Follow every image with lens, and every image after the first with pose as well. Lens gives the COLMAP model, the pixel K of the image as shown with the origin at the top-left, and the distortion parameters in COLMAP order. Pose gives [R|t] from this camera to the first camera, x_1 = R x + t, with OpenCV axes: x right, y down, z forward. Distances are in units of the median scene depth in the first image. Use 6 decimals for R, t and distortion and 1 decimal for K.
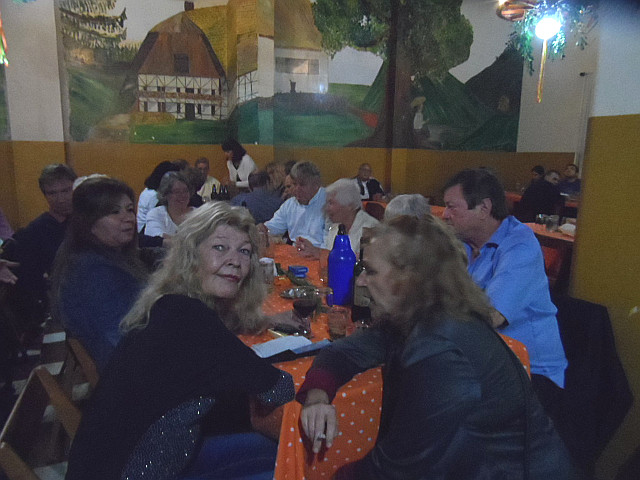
lens RADIAL K [[518.4, 0, 321.5], [0, 518.4, 239.5], [0, 0, 1]] dist [-0.007975, 0.055725]
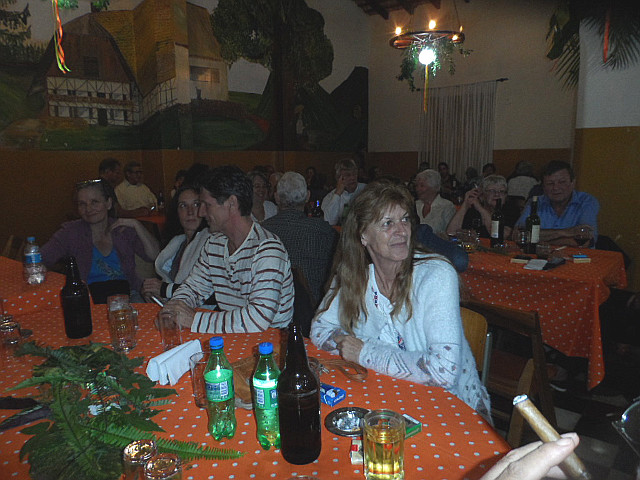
lens RADIAL K [[518.4, 0, 321.5], [0, 518.4, 239.5], [0, 0, 1]] dist [-0.007975, 0.055725]
pose [[0.906014, -0.089289, 0.413721, -0.304035], [0.091443, 0.995703, 0.014641, 0.004478], [-0.413251, 0.024567, 0.910286, -0.046075]]
